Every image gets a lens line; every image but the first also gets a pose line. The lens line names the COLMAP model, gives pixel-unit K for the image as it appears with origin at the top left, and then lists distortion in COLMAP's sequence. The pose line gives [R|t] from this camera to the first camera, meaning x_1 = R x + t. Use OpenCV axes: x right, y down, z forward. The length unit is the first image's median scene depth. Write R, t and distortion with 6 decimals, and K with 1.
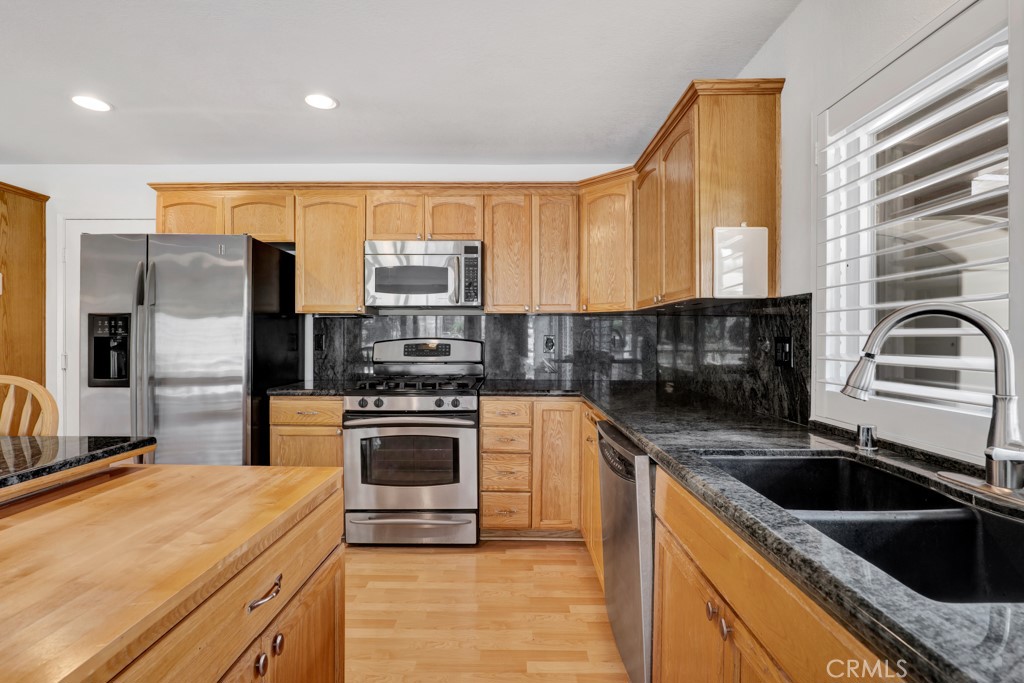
lens RADIAL K [[483.9, 0, 512.0], [0, 483.9, 341.5], [0, 0, 1]] dist [-0.011956, 0.000473]
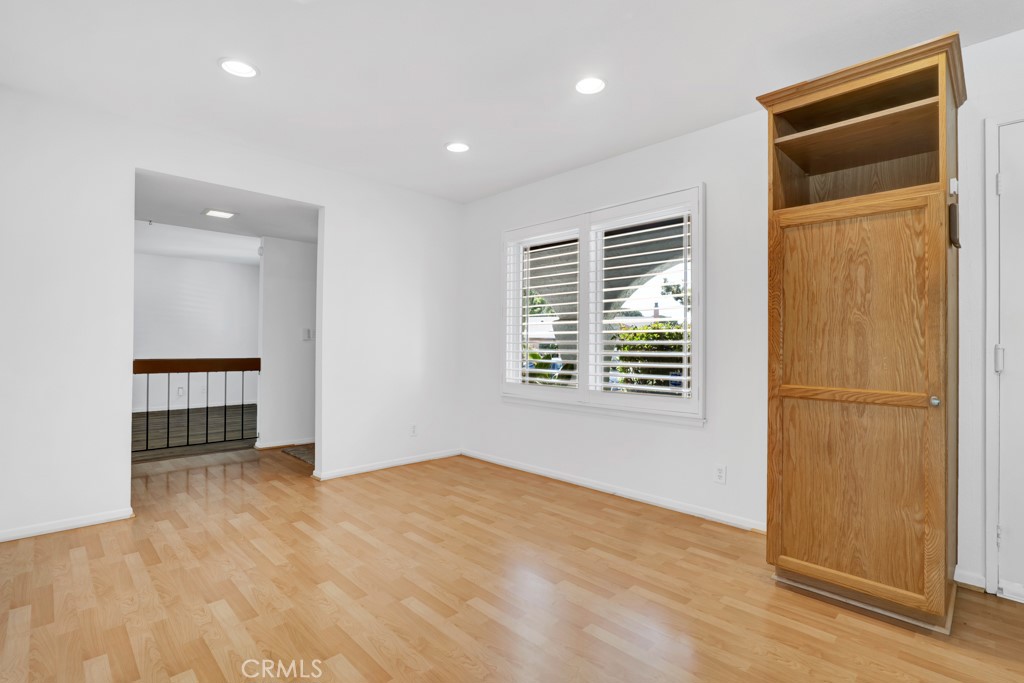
lens RADIAL K [[483.9, 0, 512.0], [0, 483.9, 341.5], [0, 0, 1]] dist [-0.011956, 0.000473]
pose [[0.702838, -0.001180, -0.711349, -1.139359], [-0.015181, 0.999746, -0.016657, 0.048438], [0.711188, 0.022506, 0.702641, 0.165353]]
